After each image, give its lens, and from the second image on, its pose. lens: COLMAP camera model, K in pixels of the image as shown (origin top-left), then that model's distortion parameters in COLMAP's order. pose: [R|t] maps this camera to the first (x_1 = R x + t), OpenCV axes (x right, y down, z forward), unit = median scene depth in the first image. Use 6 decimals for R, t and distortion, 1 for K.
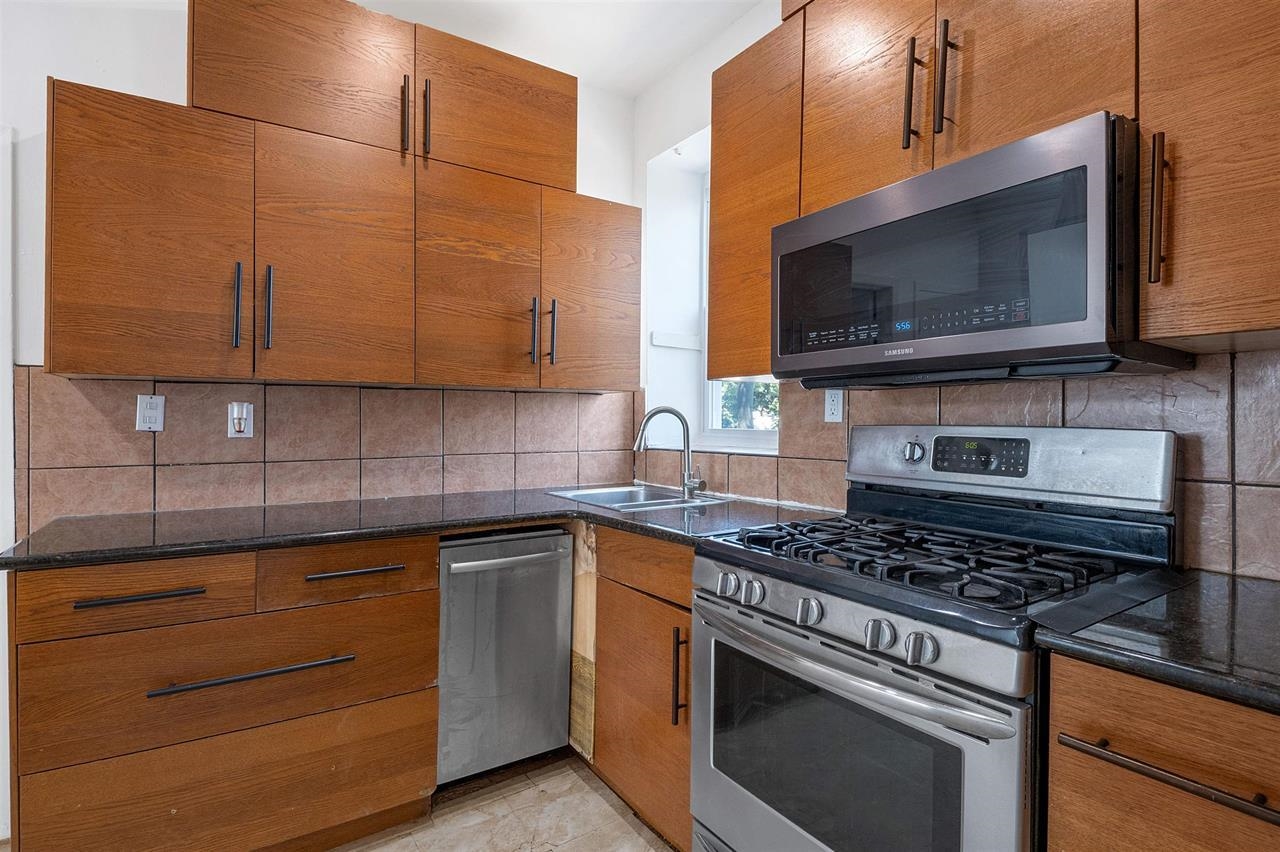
lens RADIAL K [[619.1, 0, 644.4], [0, 619.1, 425.8], [0, 0, 1]] dist [0.013639, -0.021274]
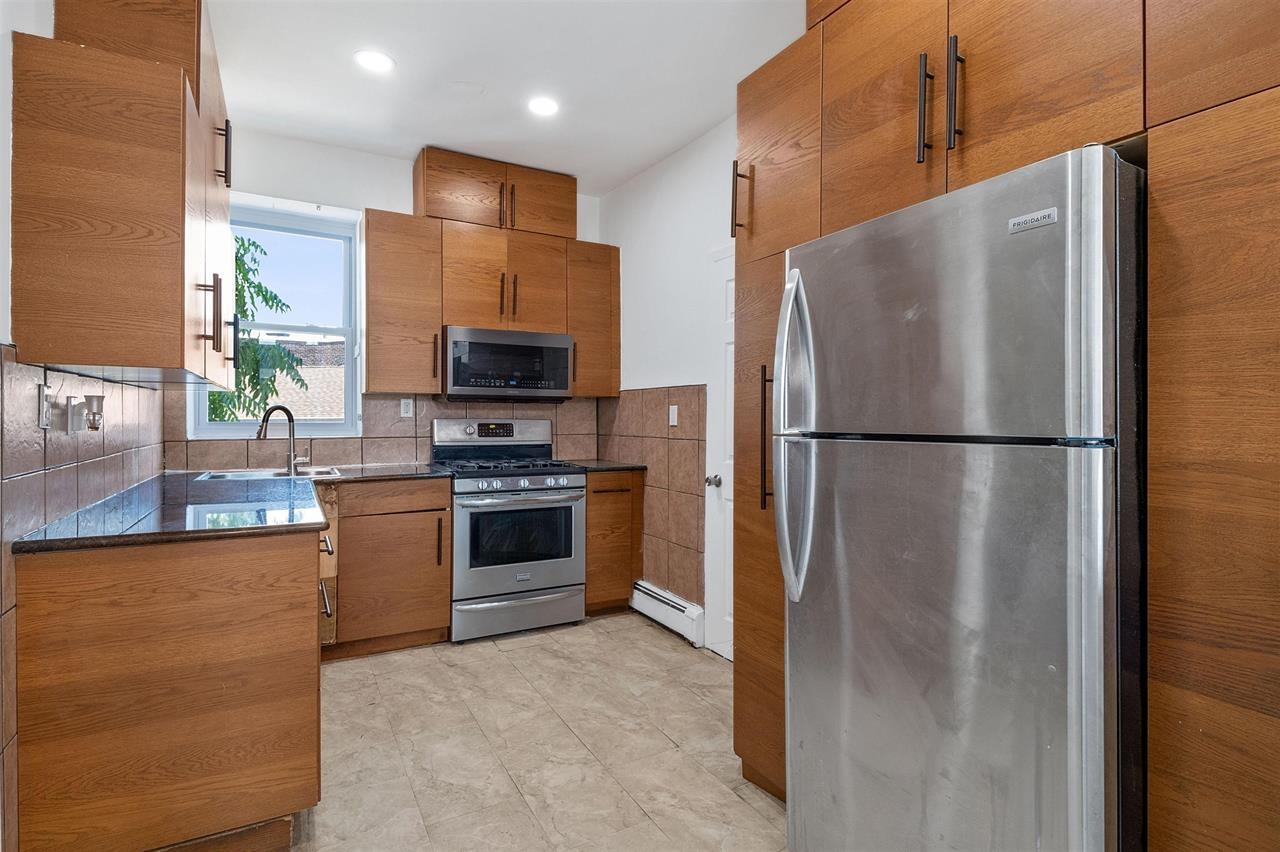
lens RADIAL K [[619.1, 0, 657.3], [0, 619.1, 429.9], [0, 0, 1]] dist [0.013639, -0.021274]
pose [[0.055455, -0.020466, 0.998251, -1.553054], [0.002343, 0.999790, 0.020367, -0.003877], [-0.998458, 0.001209, 0.055492, 0.133732]]
